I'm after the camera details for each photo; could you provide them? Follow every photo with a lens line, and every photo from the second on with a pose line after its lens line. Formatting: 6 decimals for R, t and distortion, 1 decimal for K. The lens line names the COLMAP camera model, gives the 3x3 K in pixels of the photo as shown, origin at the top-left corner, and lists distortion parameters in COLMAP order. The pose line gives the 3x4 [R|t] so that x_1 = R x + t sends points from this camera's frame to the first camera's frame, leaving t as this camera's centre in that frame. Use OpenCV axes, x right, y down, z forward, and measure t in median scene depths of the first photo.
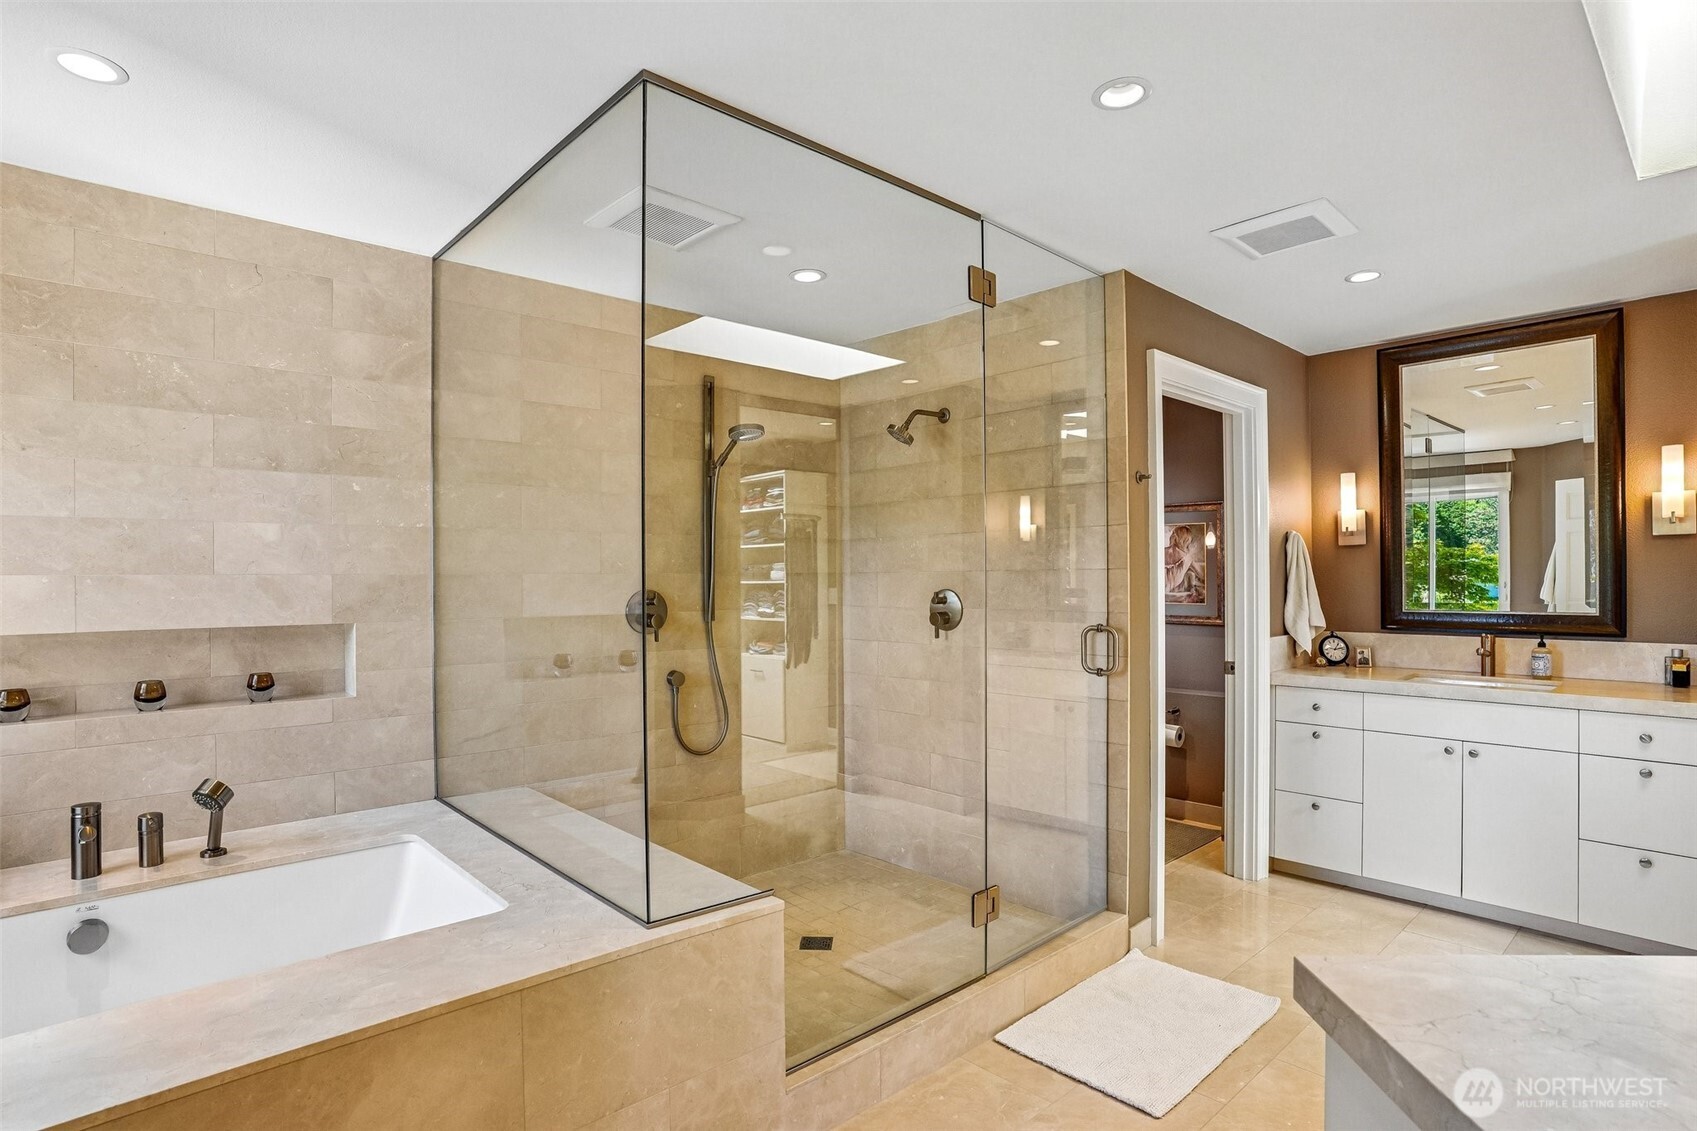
lens RADIAL K [[872.2, 0, 854.0], [0, 872.2, 582.5], [0, 0, 1]] dist [-0.058670, 0.000338]
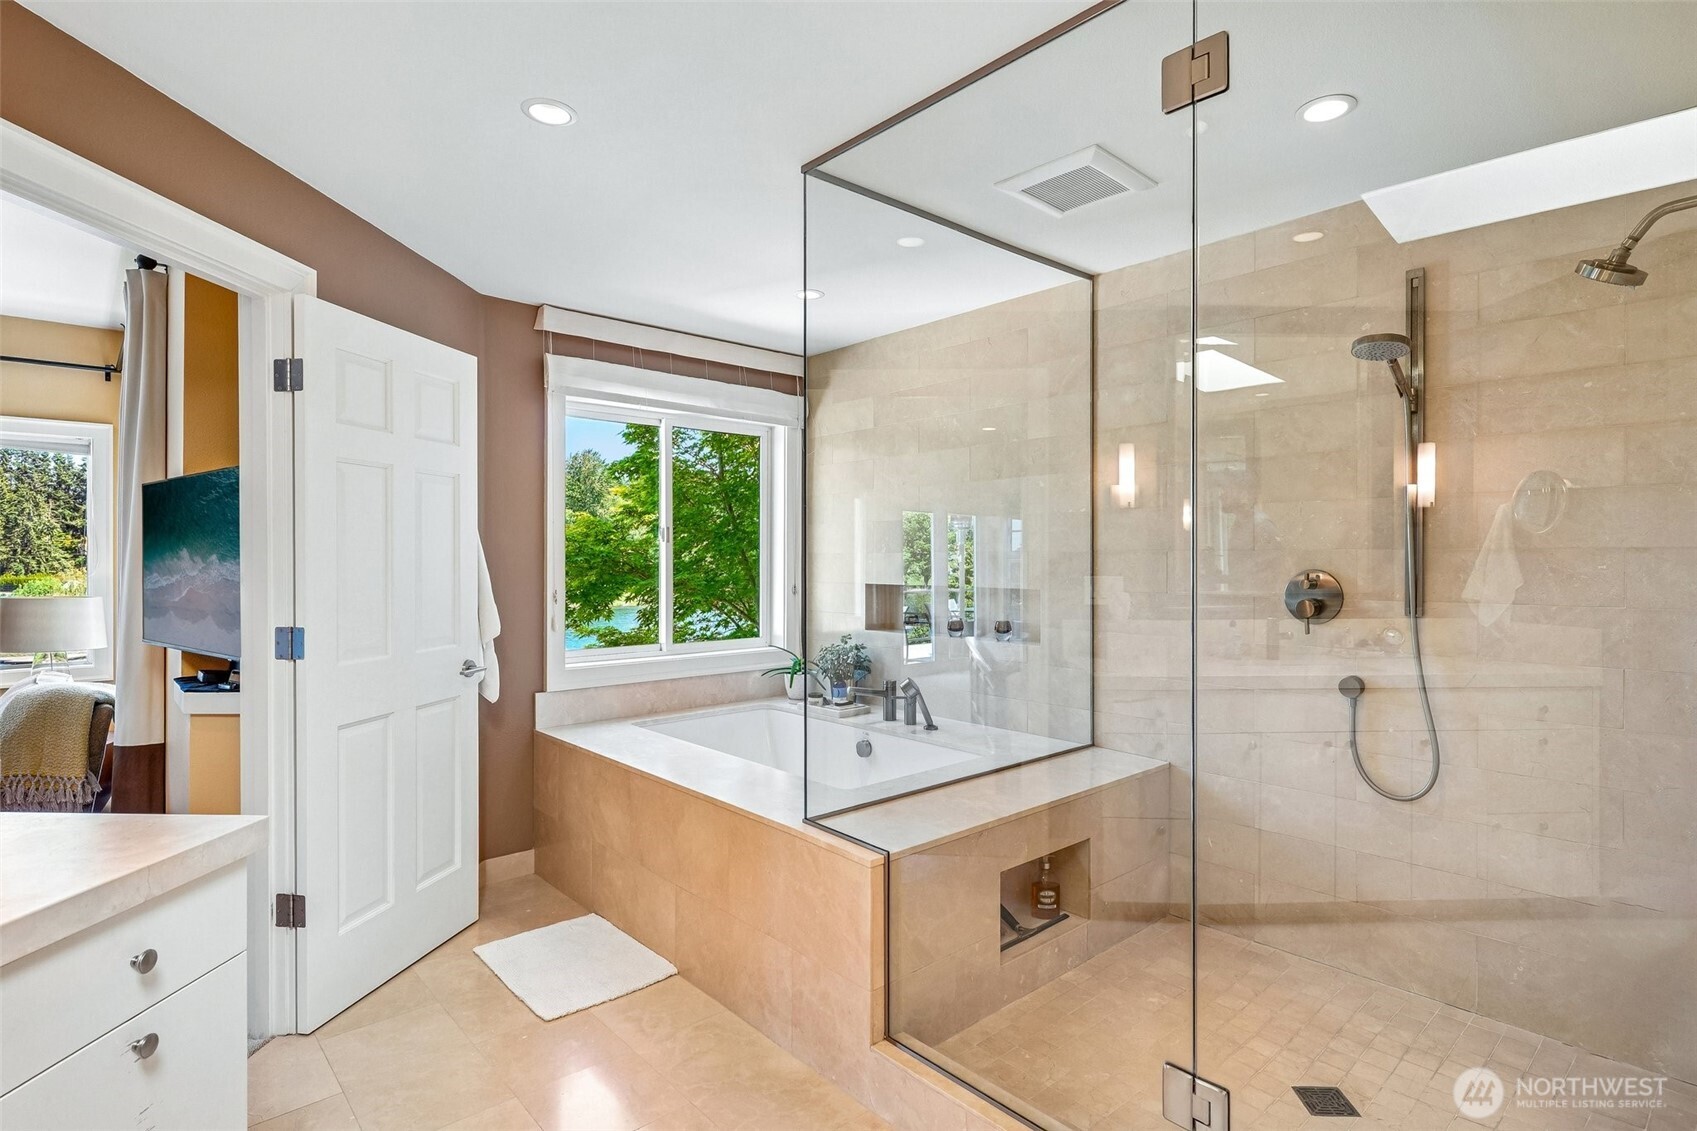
lens RADIAL K [[841.6, 0, 848.5], [0, 841.6, 565.5], [0, 0, 1]] dist [0.003391, 0.000421]
pose [[-0.014280, 0.016408, -0.999763, 0.700576], [-0.005959, 0.999846, 0.016495, -0.007762], [0.999880, 0.006193, -0.014180, 0.730691]]
